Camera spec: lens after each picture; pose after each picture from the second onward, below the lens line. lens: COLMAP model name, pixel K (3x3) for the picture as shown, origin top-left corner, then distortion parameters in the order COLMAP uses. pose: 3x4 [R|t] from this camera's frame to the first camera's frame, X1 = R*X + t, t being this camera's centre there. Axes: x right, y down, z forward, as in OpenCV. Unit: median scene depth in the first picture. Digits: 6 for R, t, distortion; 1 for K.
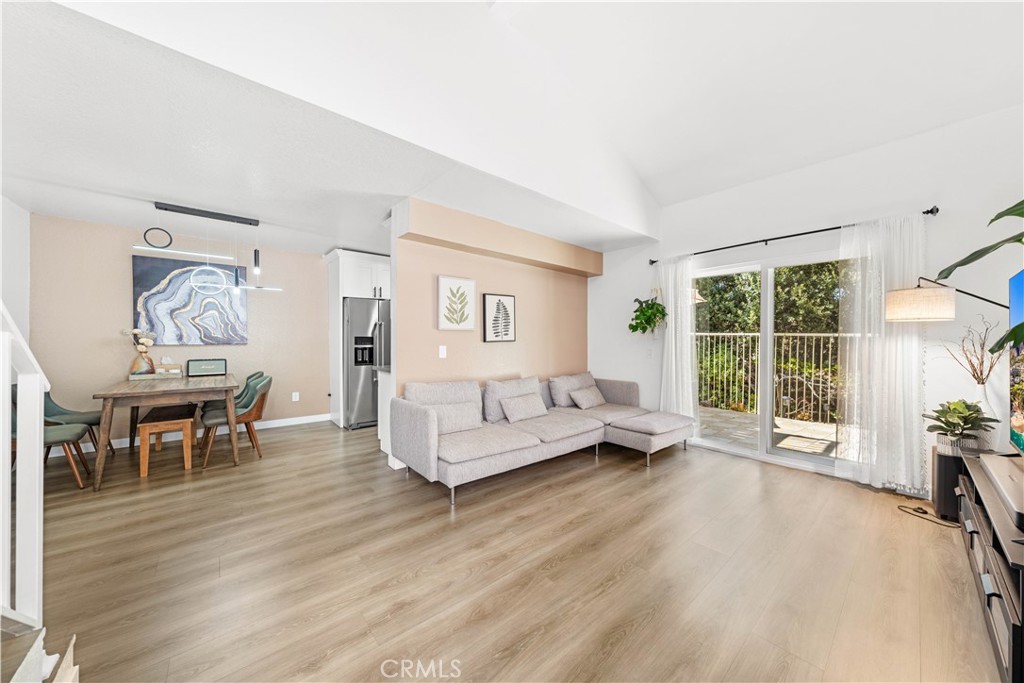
lens RADIAL K [[348.5, 0, 514.5], [0, 348.5, 342.9], [0, 0, 1]] dist [-0.000281, 0.000000]
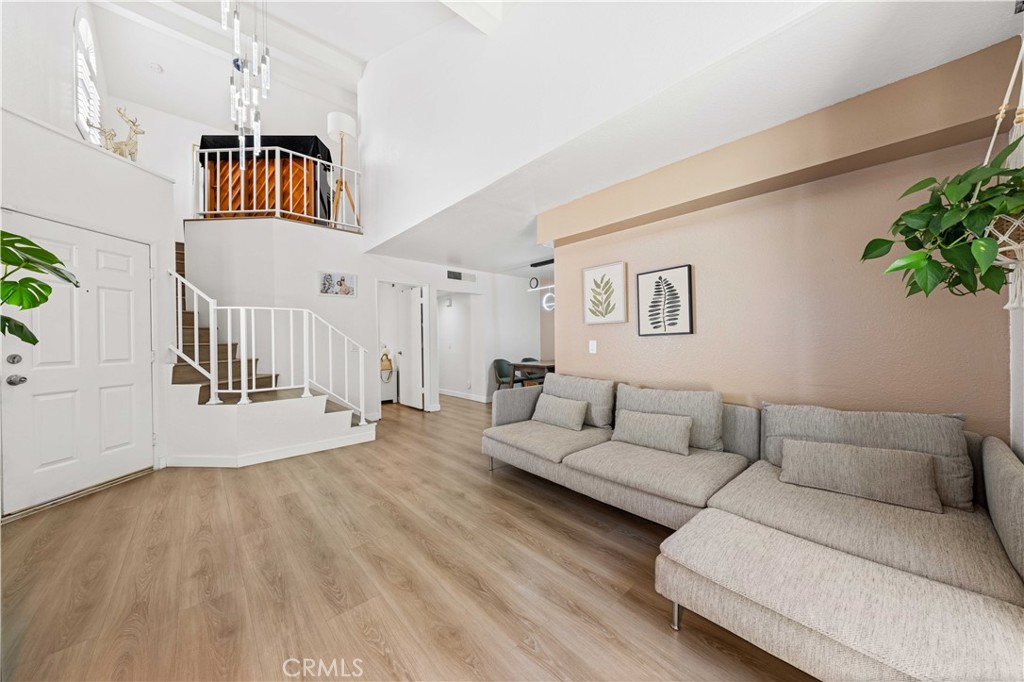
lens RADIAL K [[348.8, 0, 511.9], [0, 348.8, 339.9], [0, 0, 1]] dist [0.000660, 0.000020]
pose [[0.021782, -0.004655, -0.999752, 0.742480], [0.007062, 0.999965, -0.004502, 0.008804], [0.999738, -0.006962, 0.021814, 0.744713]]
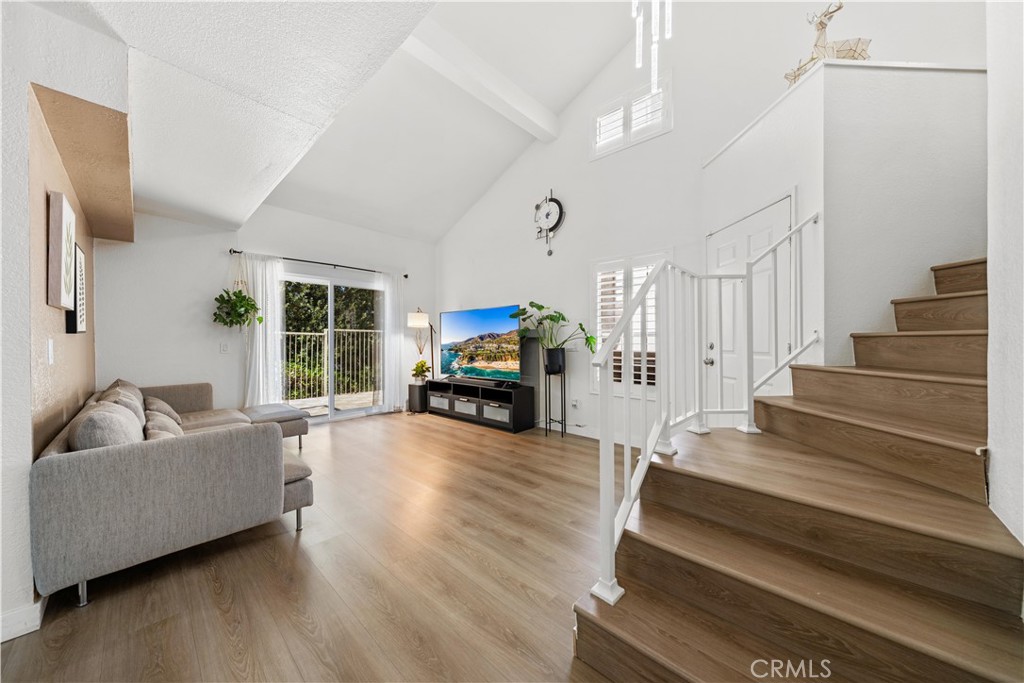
lens RADIAL K [[345.0, 0, 514.3], [0, 345.0, 340.6], [0, 0, 1]] dist [-0.000323, 0.000075]
pose [[-0.113872, -0.003257, 0.993490, -0.733196], [0.008452, 0.999955, 0.004247, 0.013805], [-0.993459, 0.008881, -0.113840, 0.416741]]
